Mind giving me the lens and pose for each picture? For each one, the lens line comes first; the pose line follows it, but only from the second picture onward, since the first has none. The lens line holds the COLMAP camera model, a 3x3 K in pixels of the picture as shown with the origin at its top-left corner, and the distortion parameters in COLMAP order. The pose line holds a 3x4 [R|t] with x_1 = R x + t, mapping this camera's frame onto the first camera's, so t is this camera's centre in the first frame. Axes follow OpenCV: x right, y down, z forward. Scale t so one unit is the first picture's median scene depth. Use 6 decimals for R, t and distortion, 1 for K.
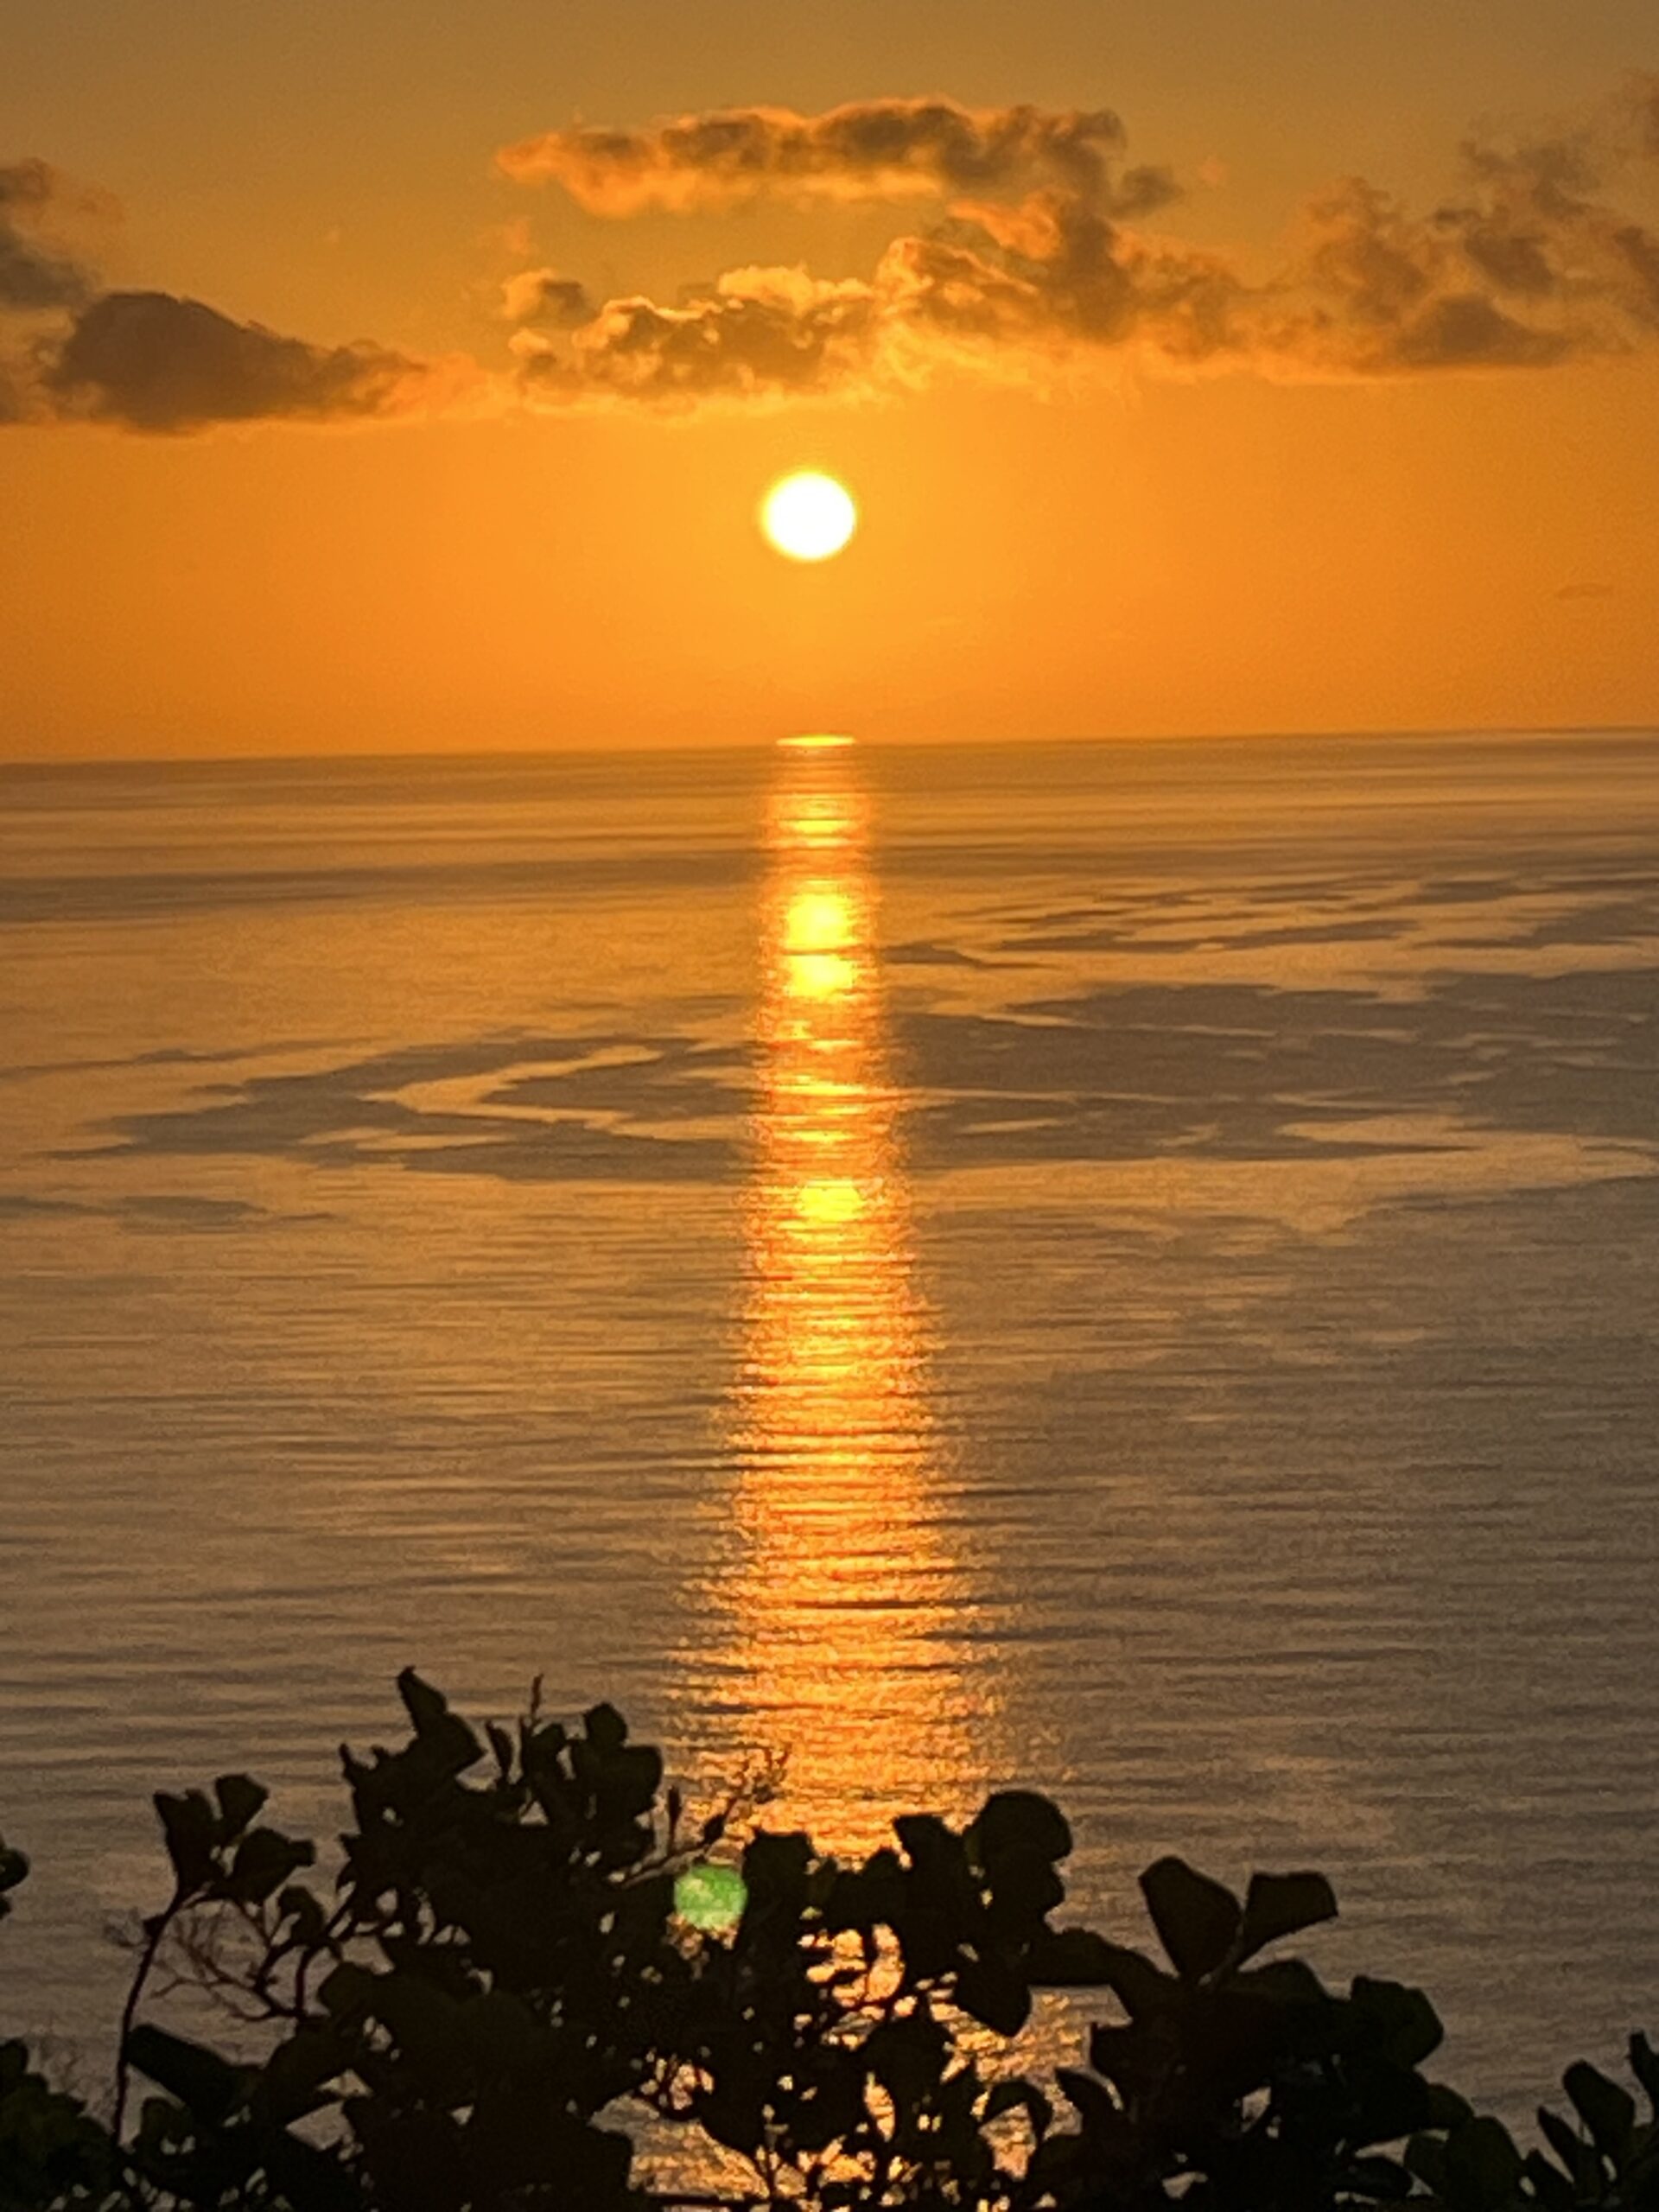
lens RADIAL K [[7489.3, 0, 829.5], [0, 7489.3, 1106.0], [0, 0, 1]] dist [0.243082, -2.770280]
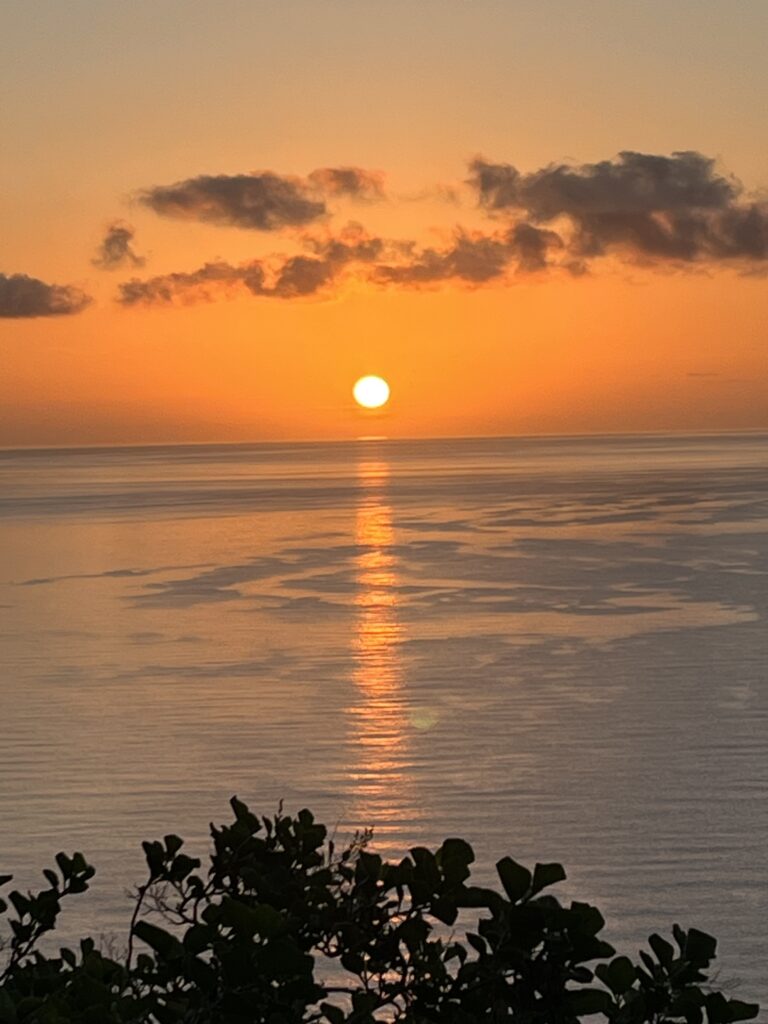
lens RADIAL K [[3198.2, 0, 384.0], [0, 3198.2, 512.0], [0, 0, 1]] dist [0.172061, 0.355390]
pose [[0.999958, -0.002579, -0.008848, 0.009049], [0.002359, 0.999689, -0.024826, 0.000135], [0.008910, 0.024804, 0.999653, -0.169635]]
